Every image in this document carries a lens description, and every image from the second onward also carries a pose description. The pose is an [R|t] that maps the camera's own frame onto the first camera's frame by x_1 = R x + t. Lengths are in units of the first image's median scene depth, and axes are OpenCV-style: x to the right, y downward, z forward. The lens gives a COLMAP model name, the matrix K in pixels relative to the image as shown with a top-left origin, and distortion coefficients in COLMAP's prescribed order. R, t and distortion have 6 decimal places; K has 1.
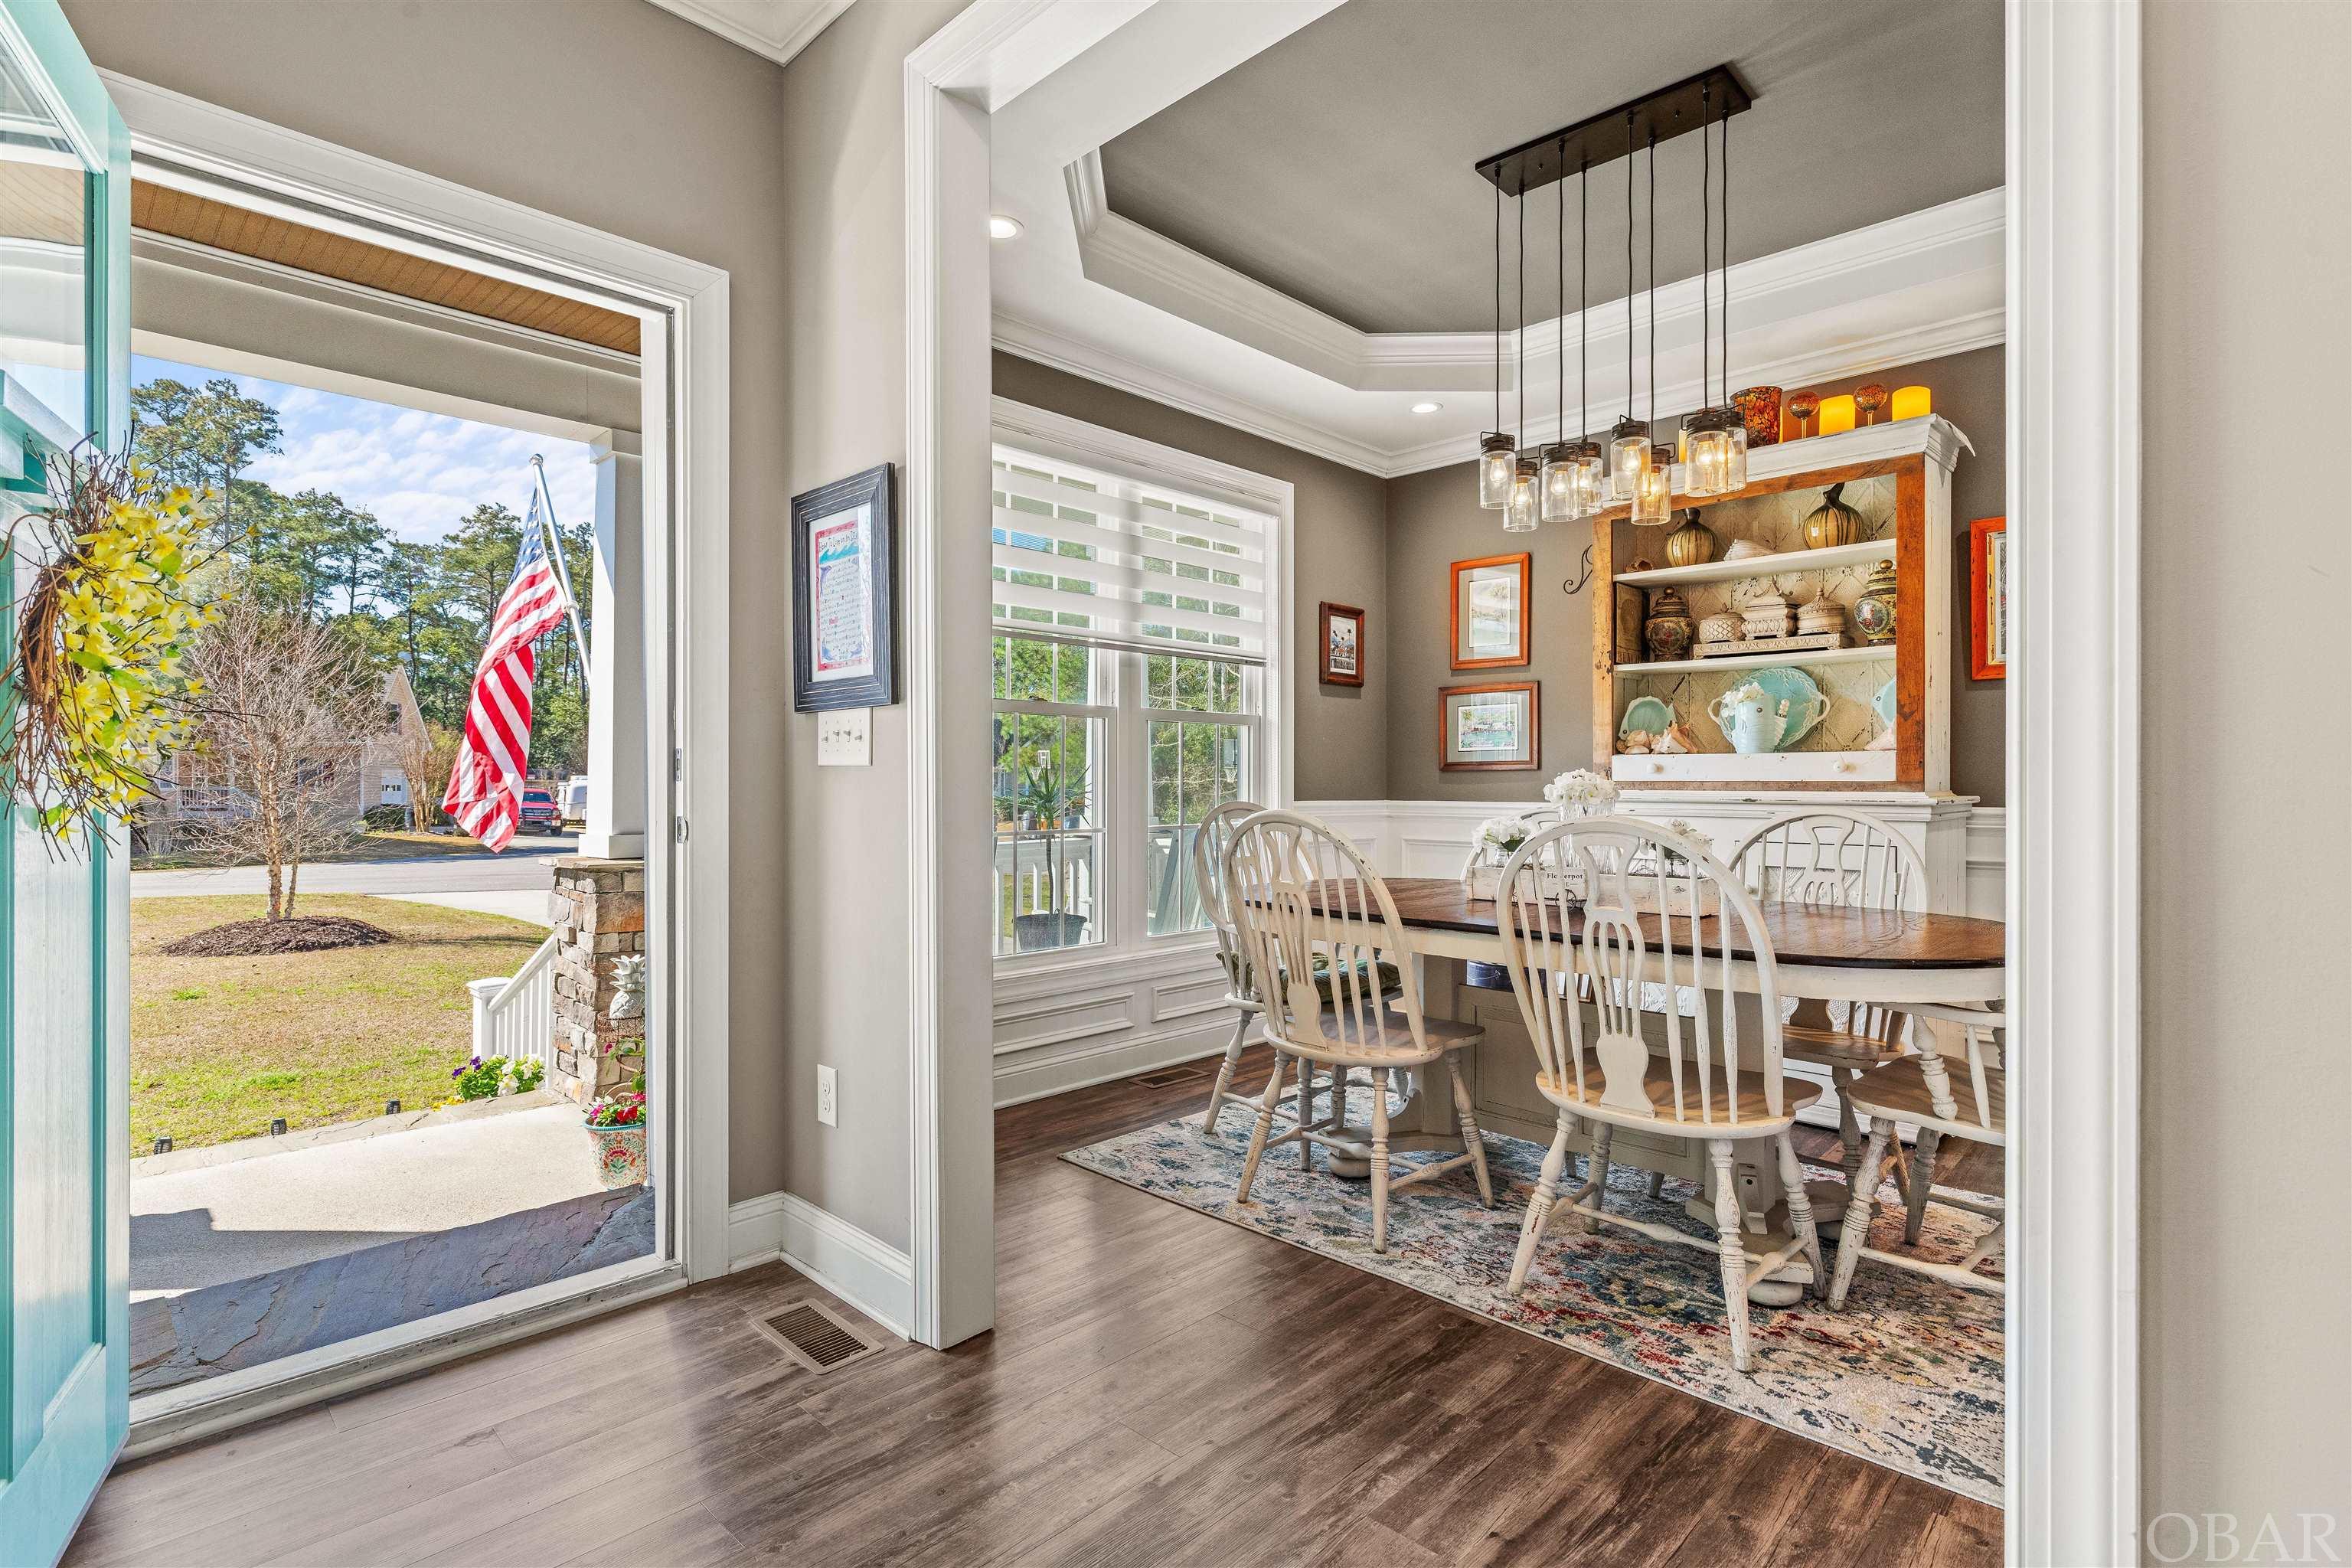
lens RADIAL K [[1154.3, 0, 1192.9], [0, 1154.3, 734.2], [0, 0, 1]] dist [-0.000846, 0.000195]
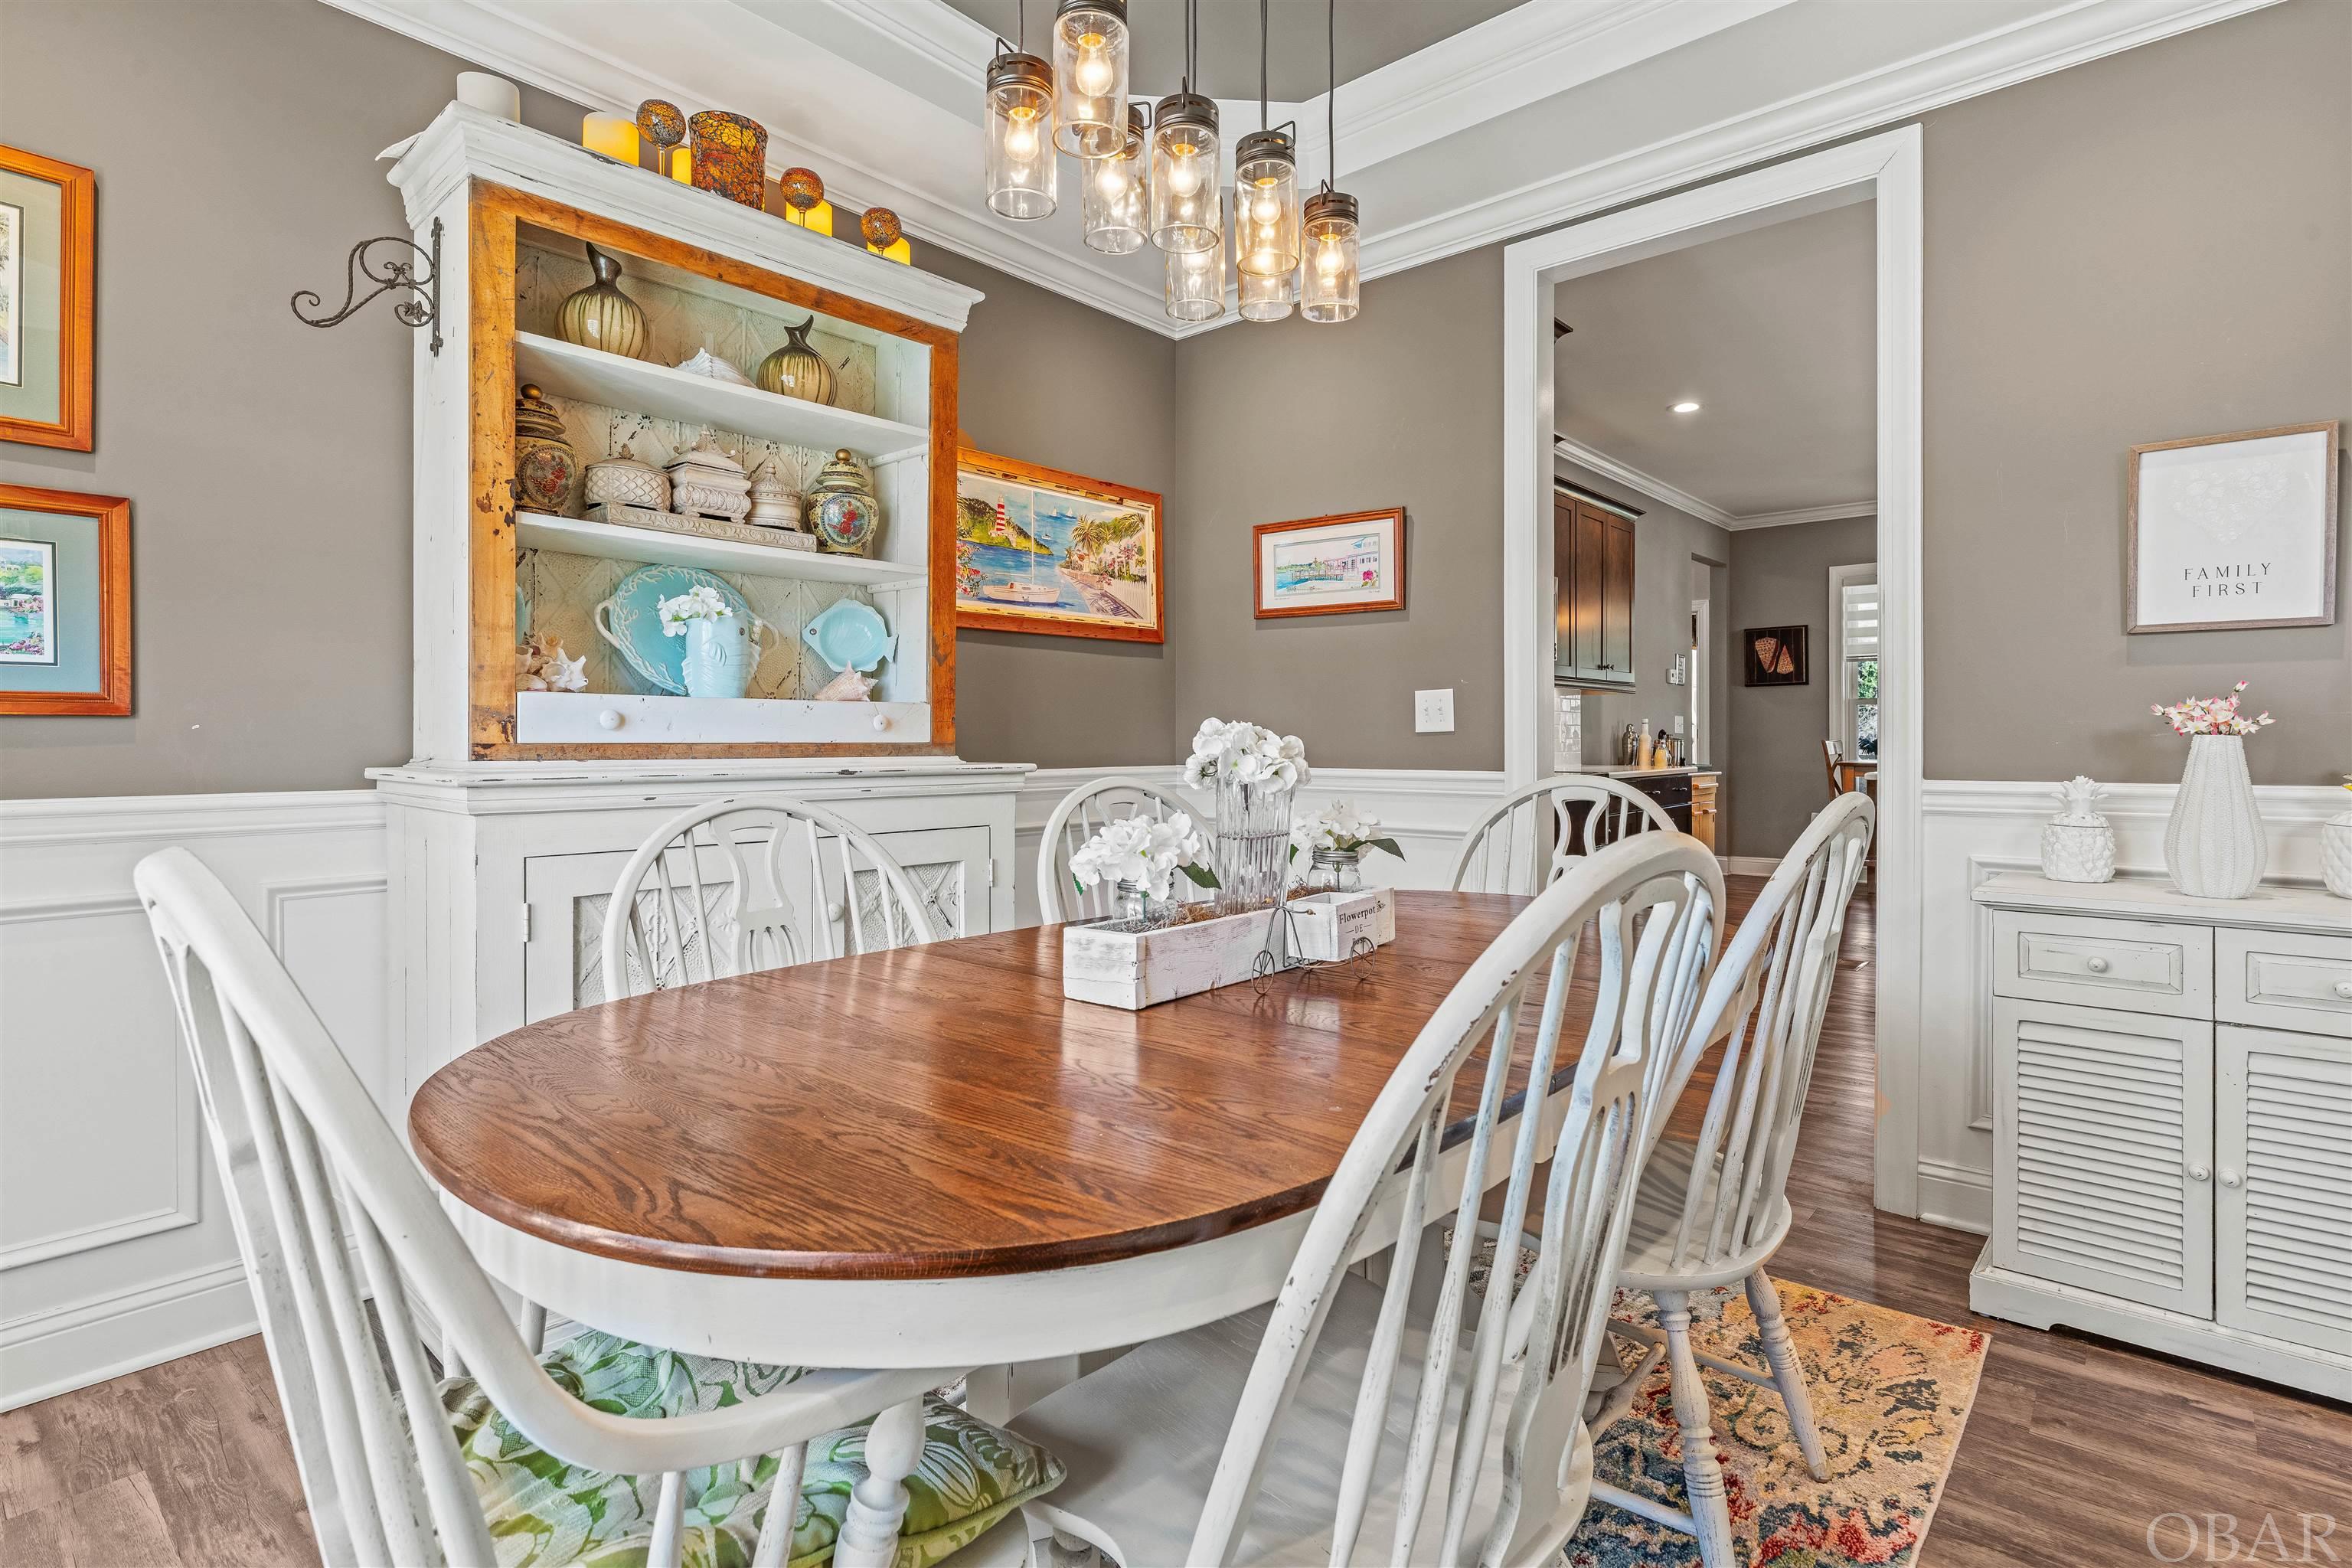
lens RADIAL K [[1154.3, 0, 1192.9], [0, 1154.3, 734.2], [0, 0, 1]] dist [-0.000846, 0.000195]
pose [[-0.060992, 0.008837, 0.998099, -0.156802], [-0.036463, 0.999274, -0.011075, 0.033468], [-0.997472, -0.037070, -0.060625, 0.790409]]
